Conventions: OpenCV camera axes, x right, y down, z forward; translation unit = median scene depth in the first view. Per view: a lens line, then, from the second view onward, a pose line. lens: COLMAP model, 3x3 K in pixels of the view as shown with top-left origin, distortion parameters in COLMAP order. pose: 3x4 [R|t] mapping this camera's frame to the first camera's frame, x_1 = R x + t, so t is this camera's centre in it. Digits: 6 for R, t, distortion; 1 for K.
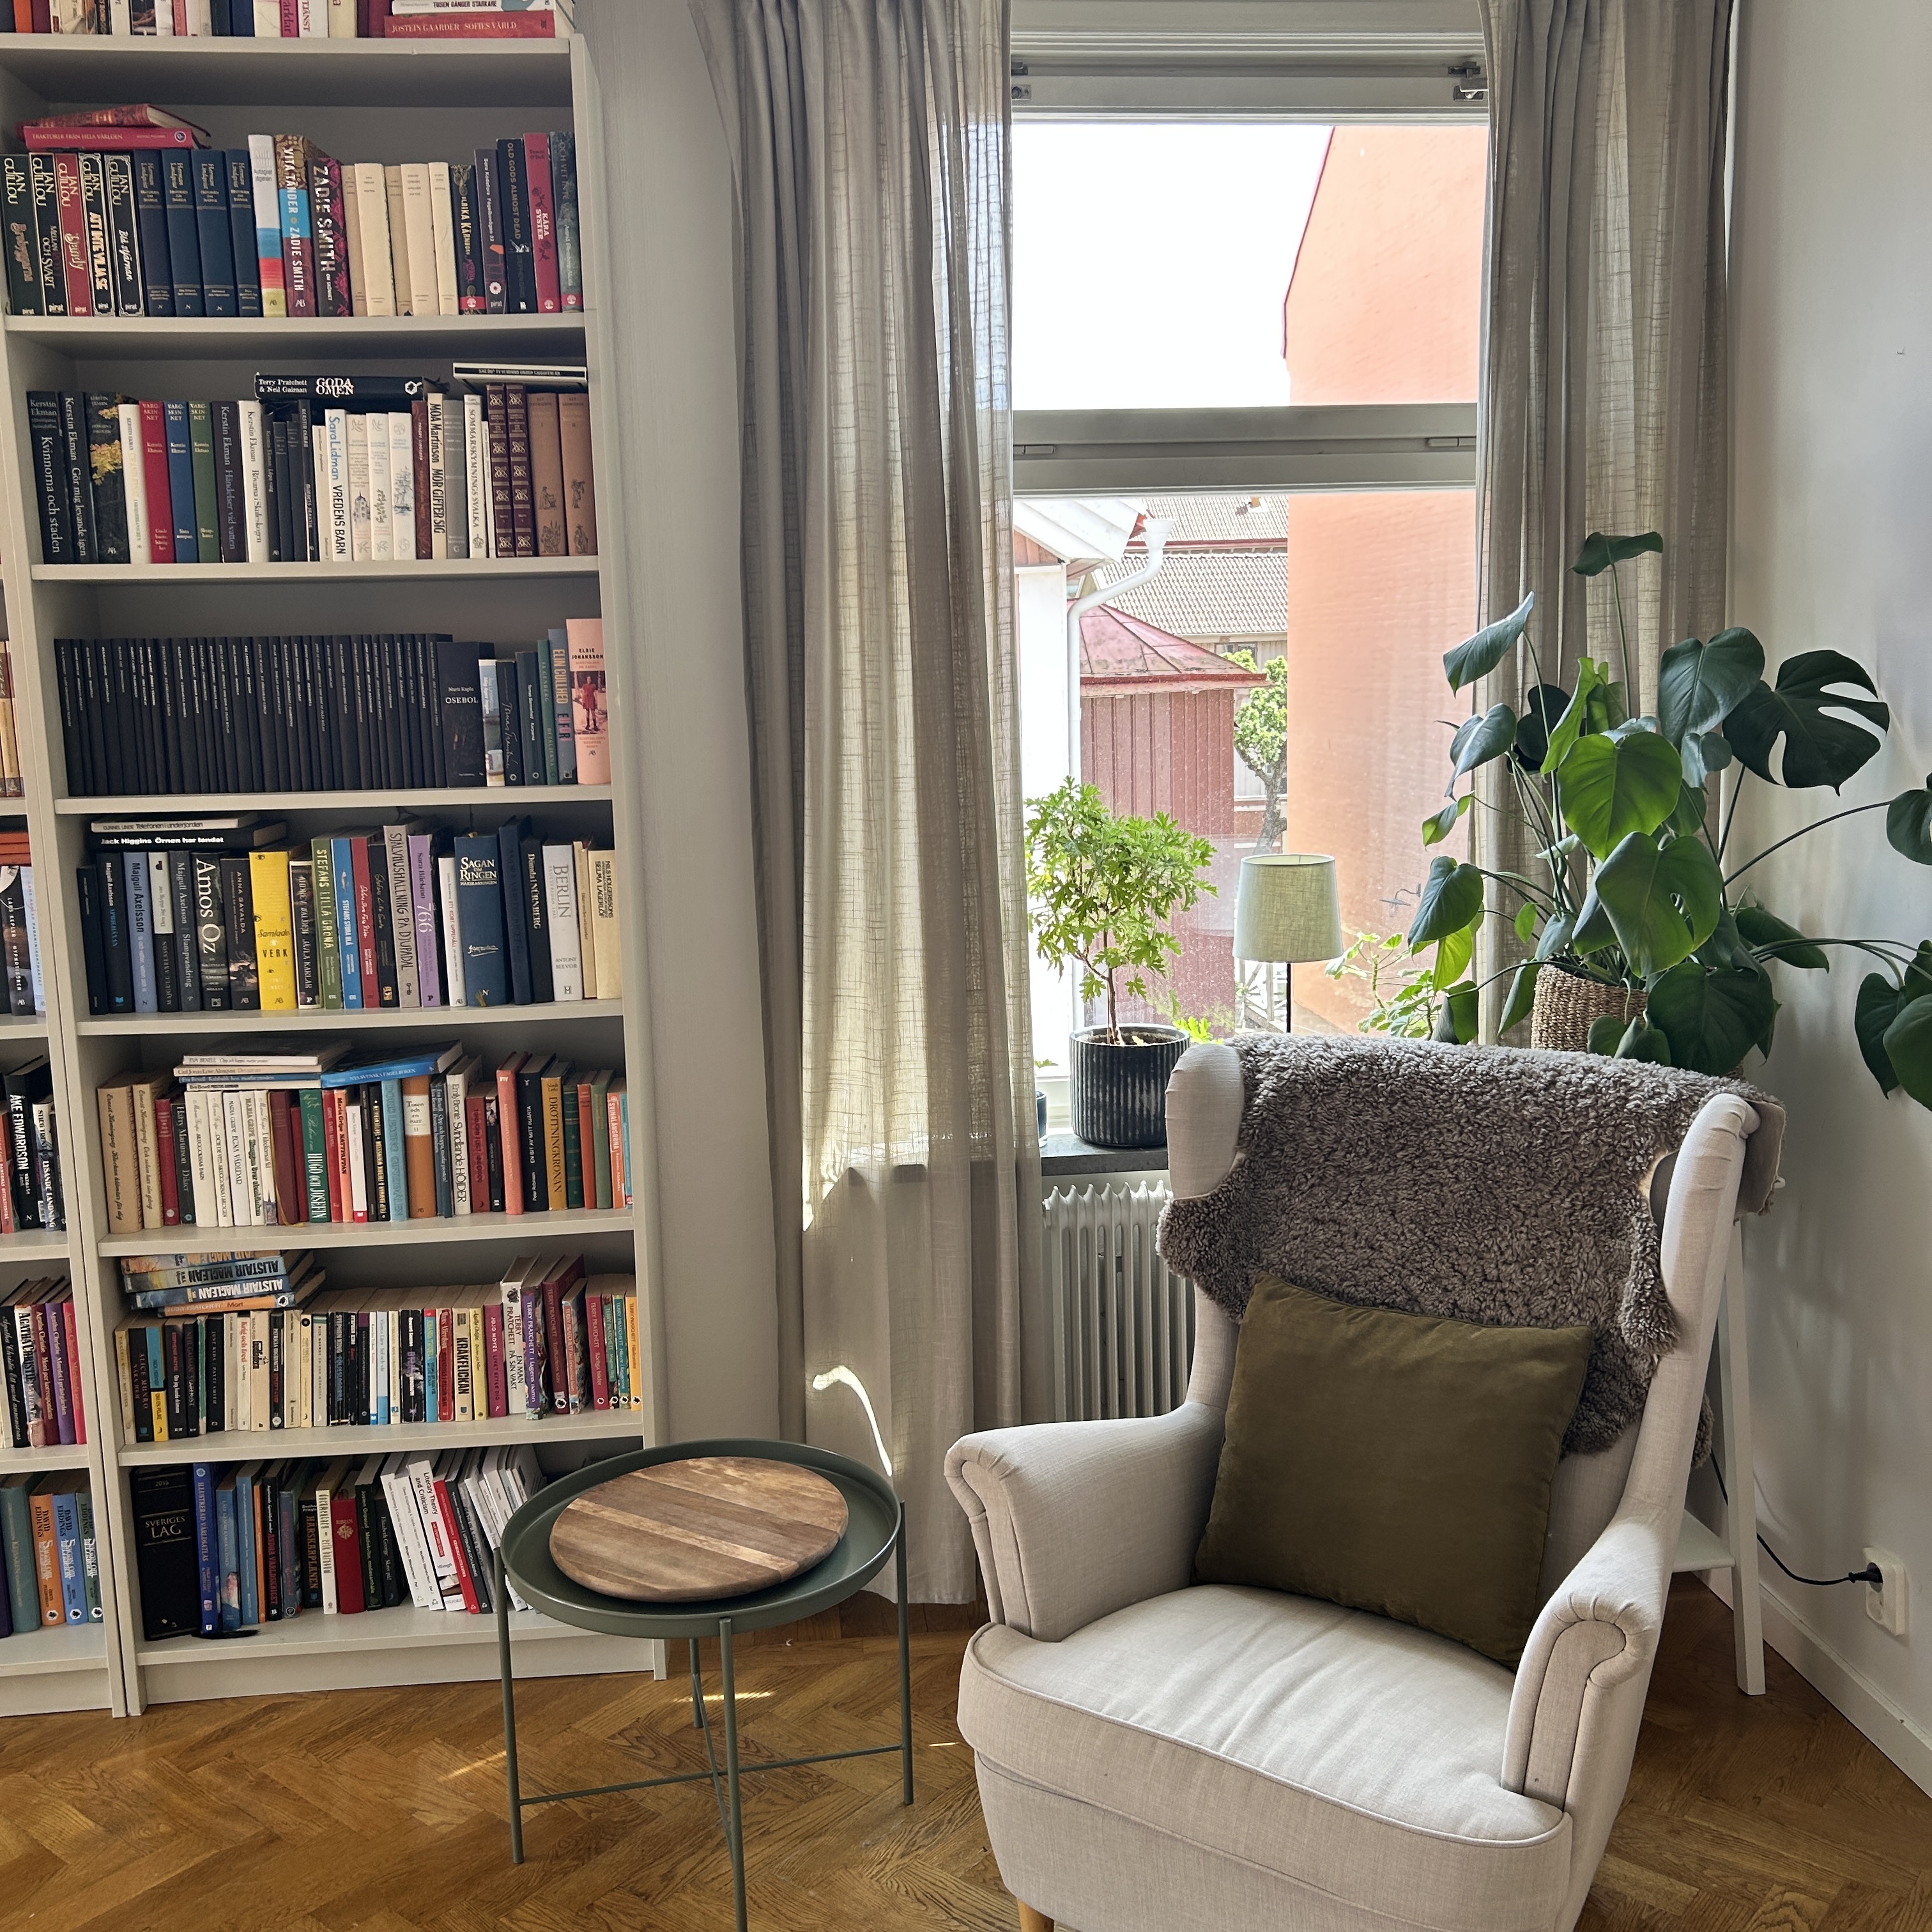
lens RADIAL K [[1943.8, 0, 987.7], [0, 1943.8, 947.6], [0, 0, 1]] dist [0.041171, 0.000000]
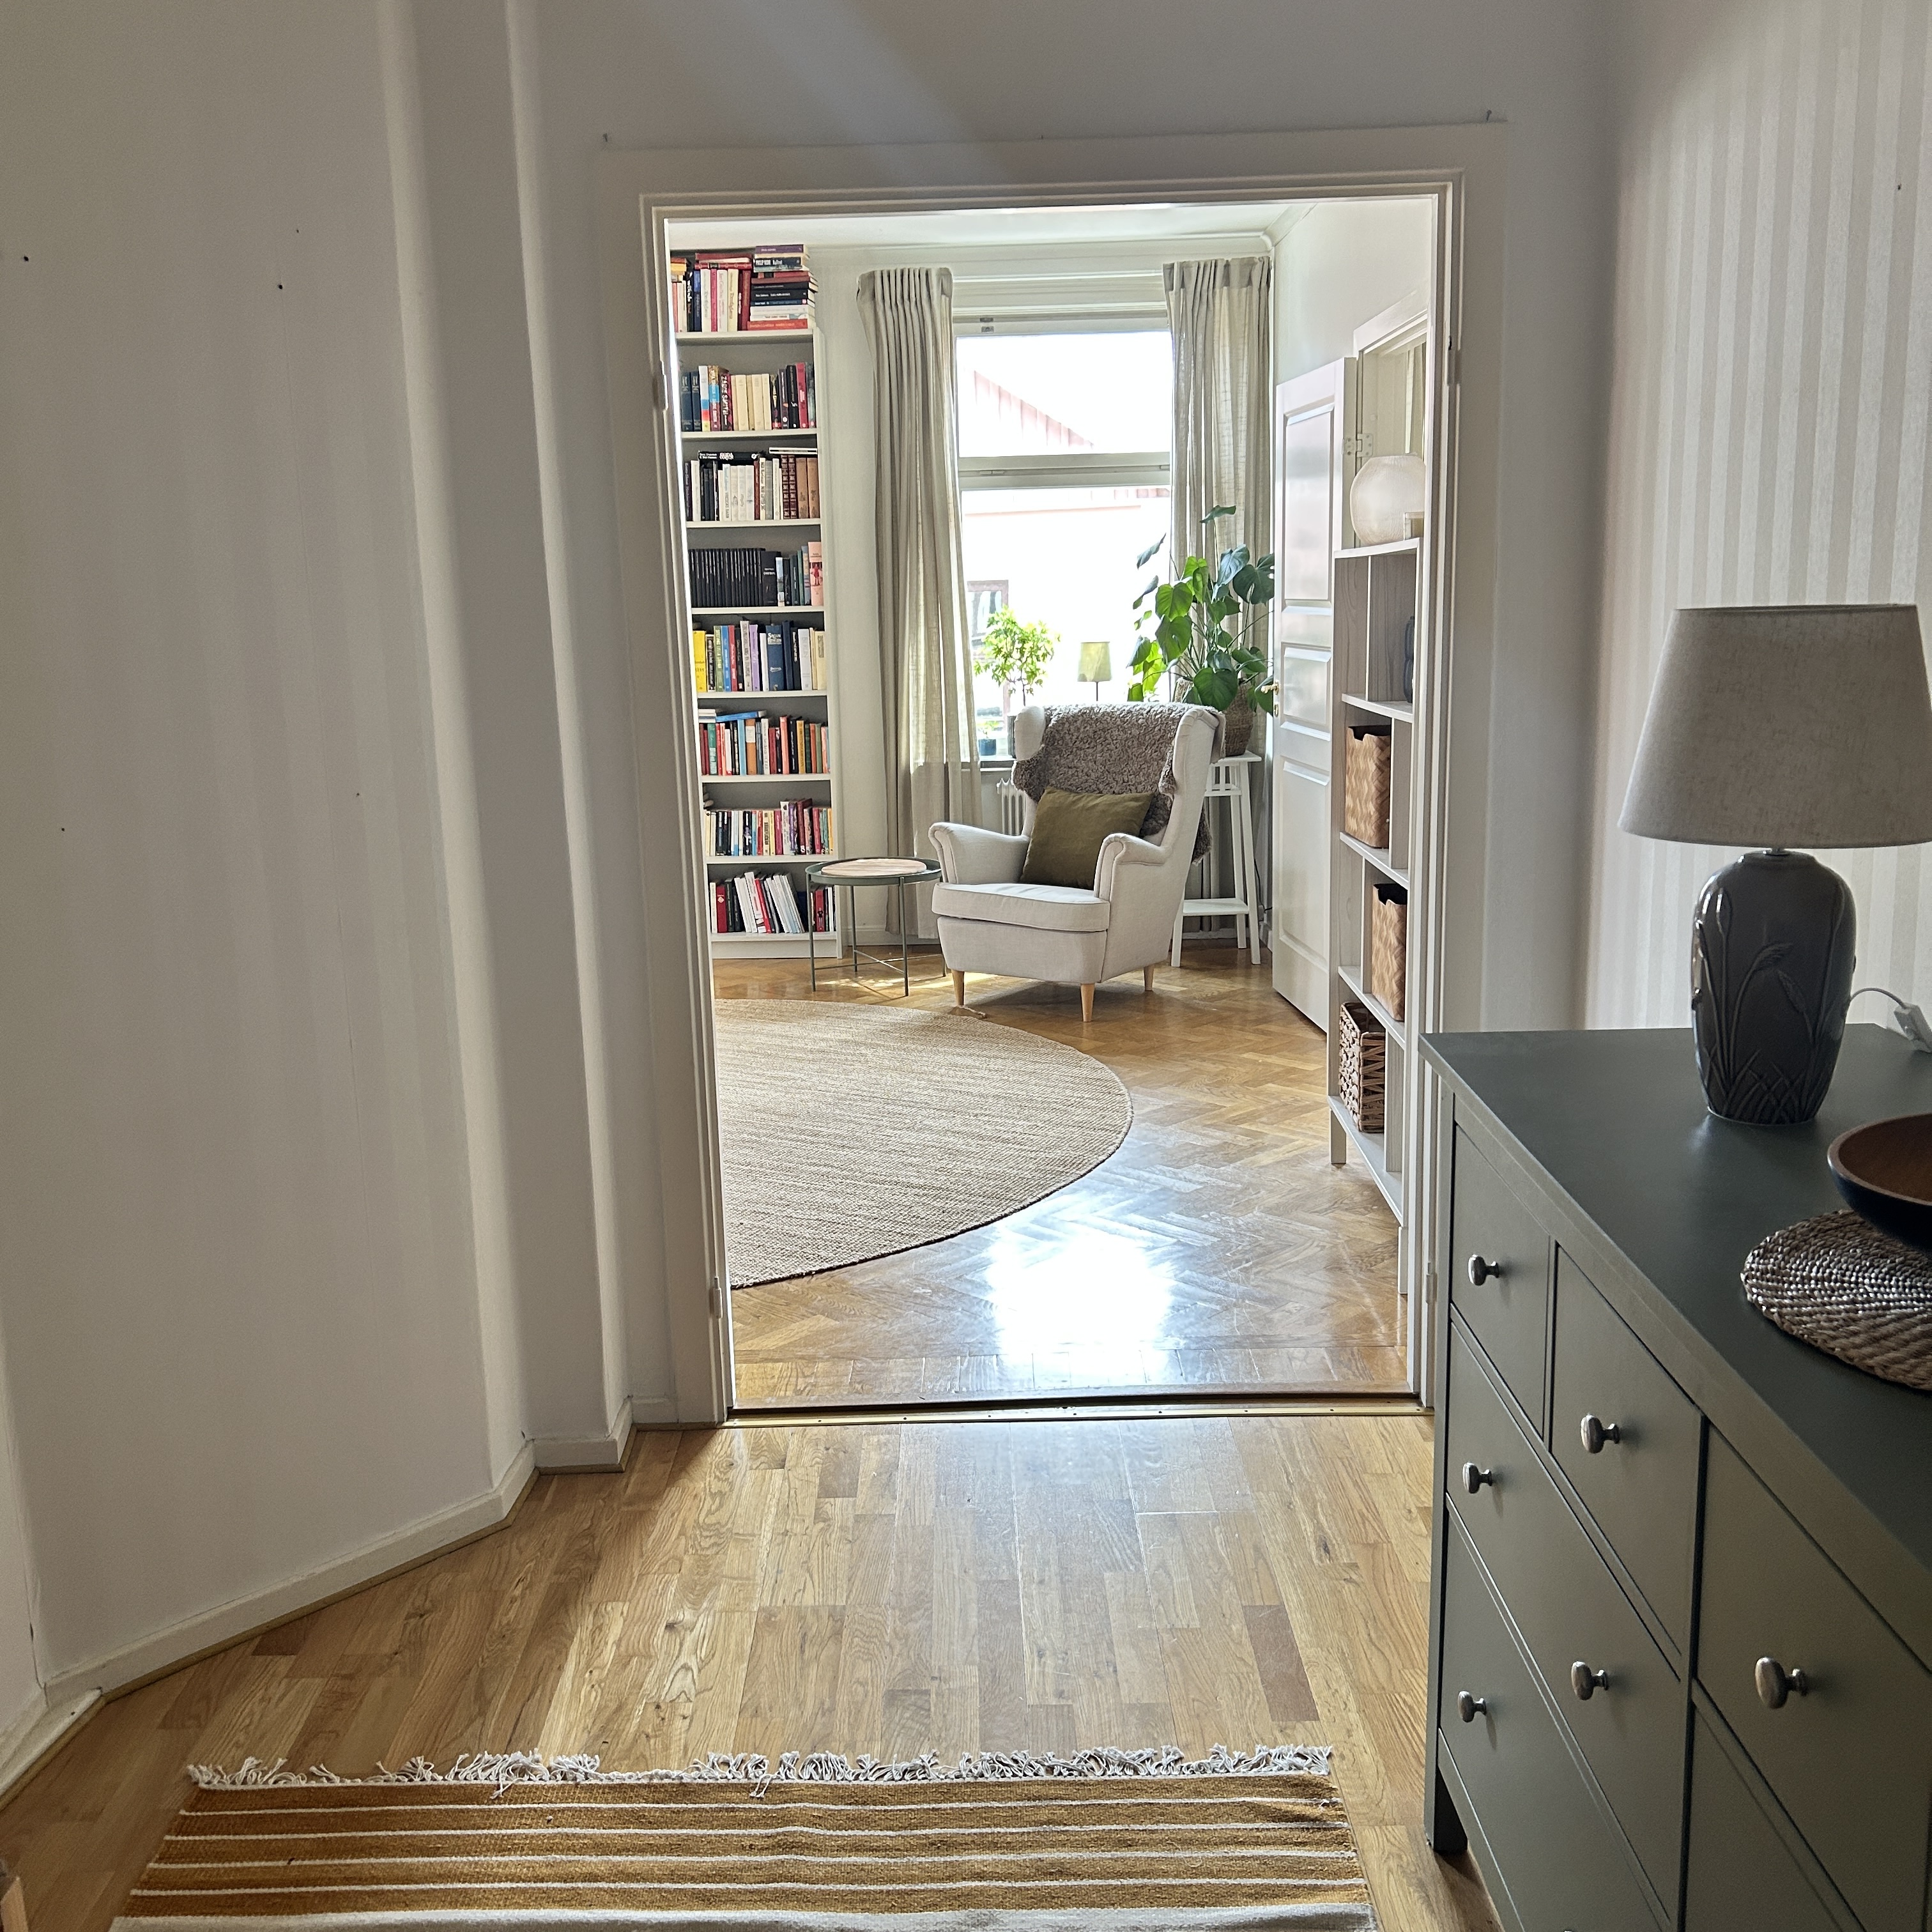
lens RADIAL K [[1943.8, 0, 961.5], [0, 1943.8, 986.9], [0, 0, 1]] dist [0.041171, 0.000000]
pose [[0.992232, 0.026299, -0.121593, 0.324019], [-0.016921, 0.996847, 0.077524, 0.222329], [0.123249, -0.074864, 0.989548, -1.617720]]
